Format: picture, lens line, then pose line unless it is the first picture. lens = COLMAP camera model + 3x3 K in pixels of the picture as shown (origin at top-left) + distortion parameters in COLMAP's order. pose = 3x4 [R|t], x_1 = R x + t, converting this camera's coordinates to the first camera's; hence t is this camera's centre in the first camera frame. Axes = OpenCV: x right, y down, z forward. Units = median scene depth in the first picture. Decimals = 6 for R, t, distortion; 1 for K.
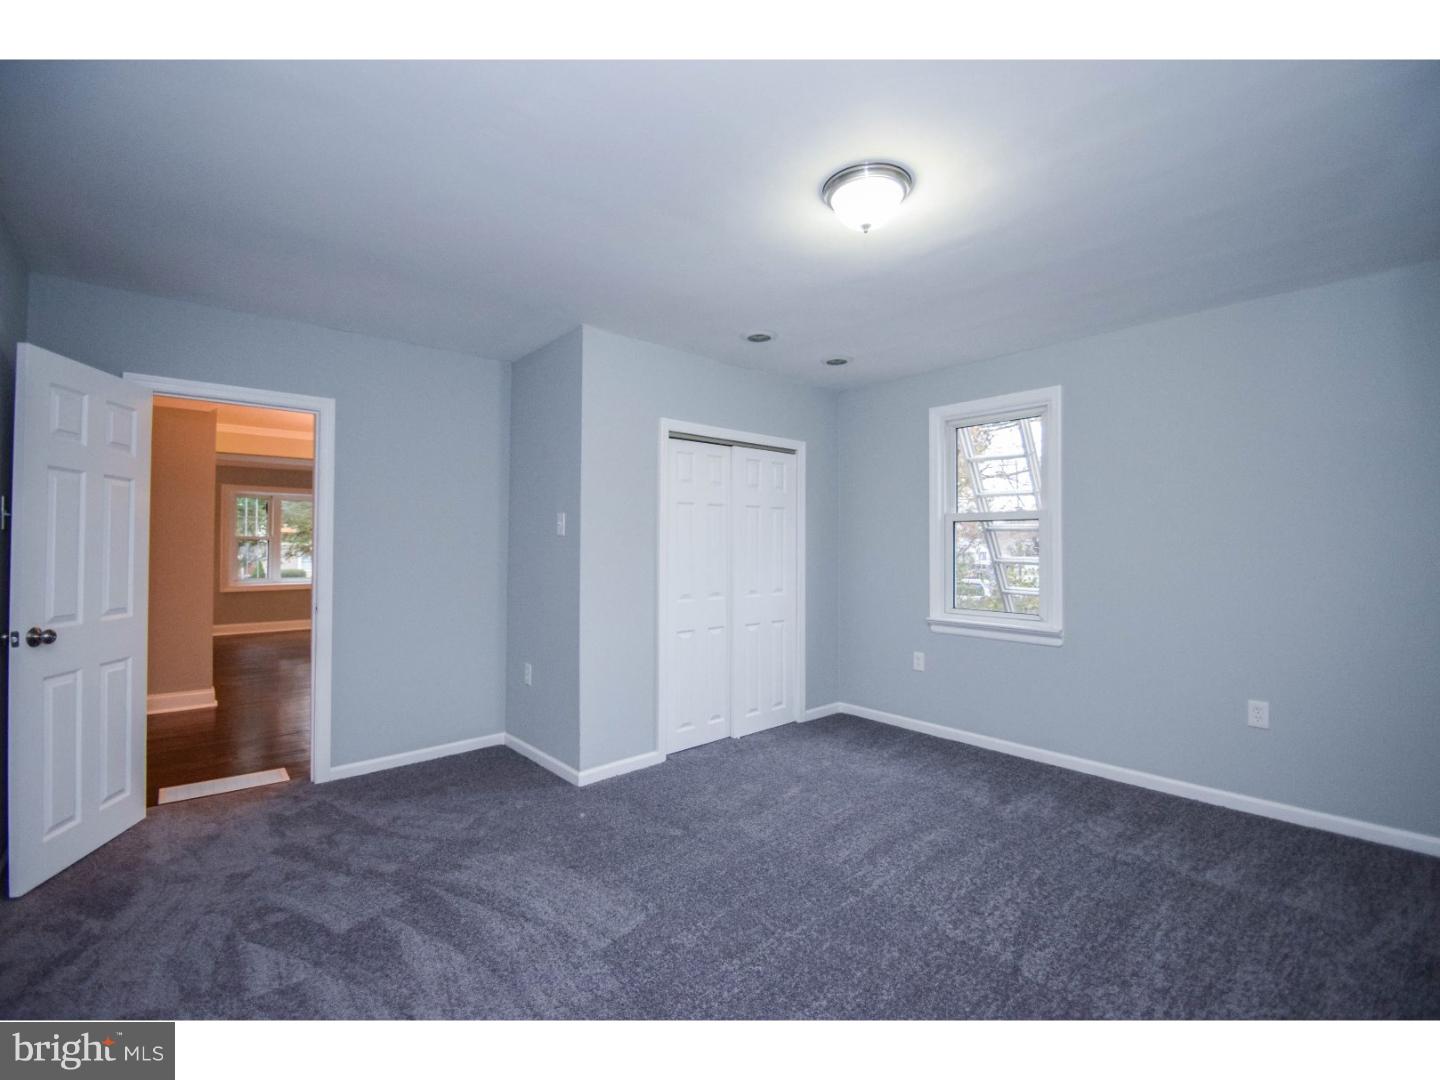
lens RADIAL K [[636.1, 0, 724.4], [0, 636.1, 535.7], [0, 0, 1]] dist [0.018205, -0.020815]
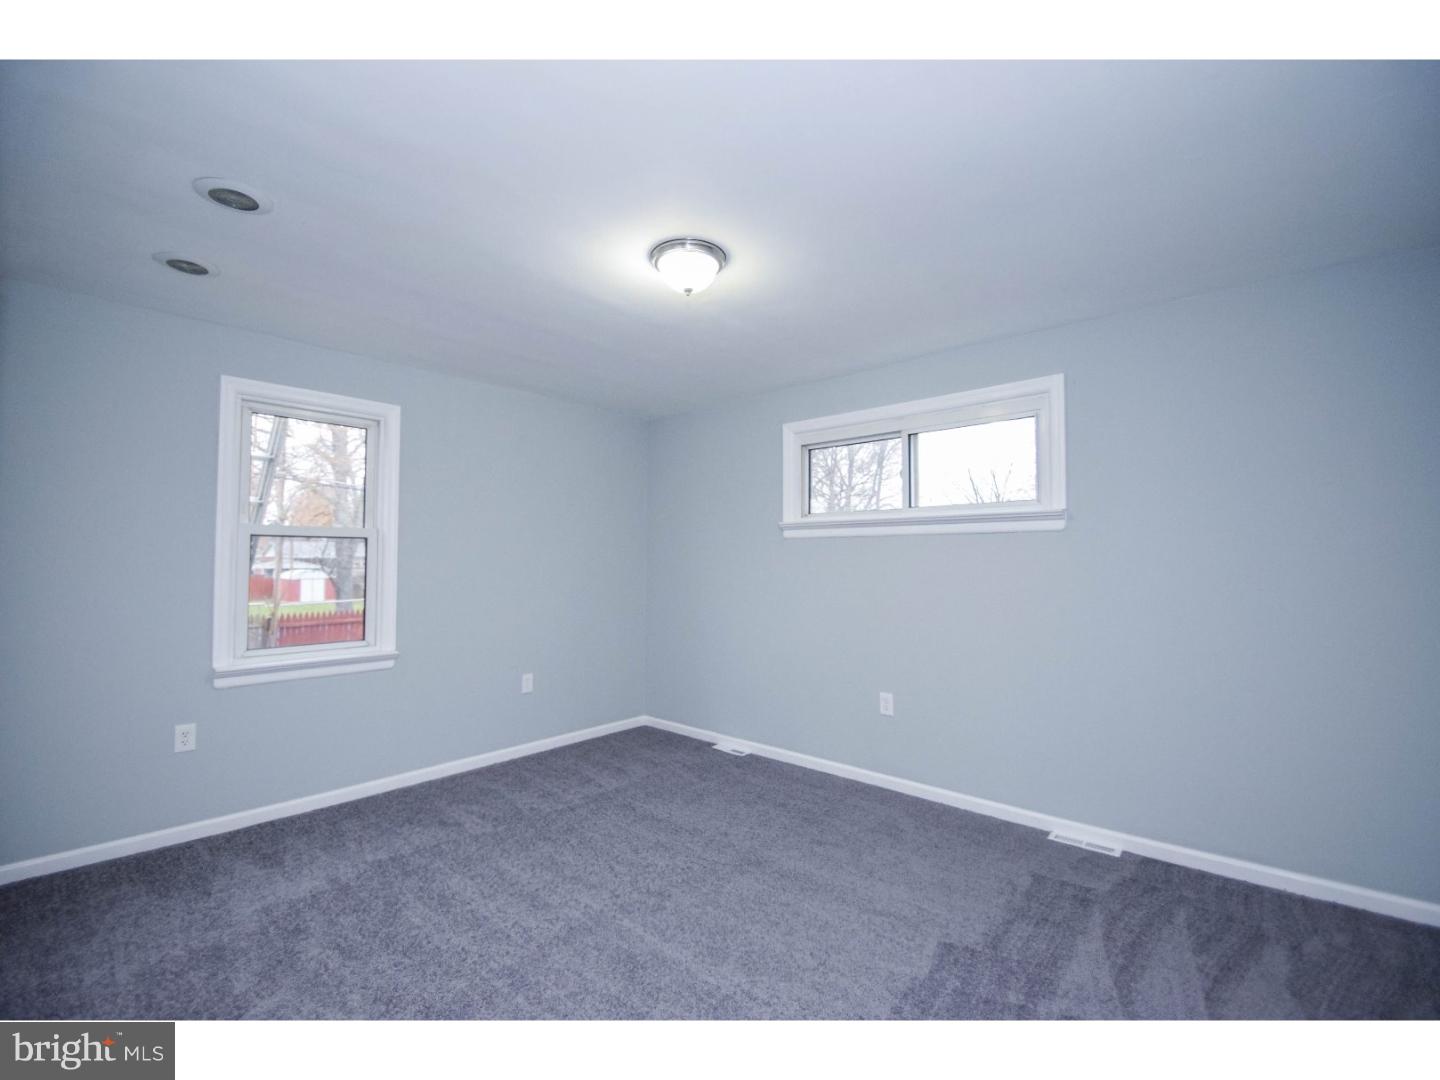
lens RADIAL K [[636.1, 0, 724.4], [0, 636.1, 535.7], [0, 0, 1]] dist [0.018205, -0.020815]
pose [[-0.120958, 0.037734, 0.991940, -0.588092], [-0.013739, 0.999118, -0.039683, 0.000914], [-0.992563, -0.018429, -0.120333, 0.684483]]
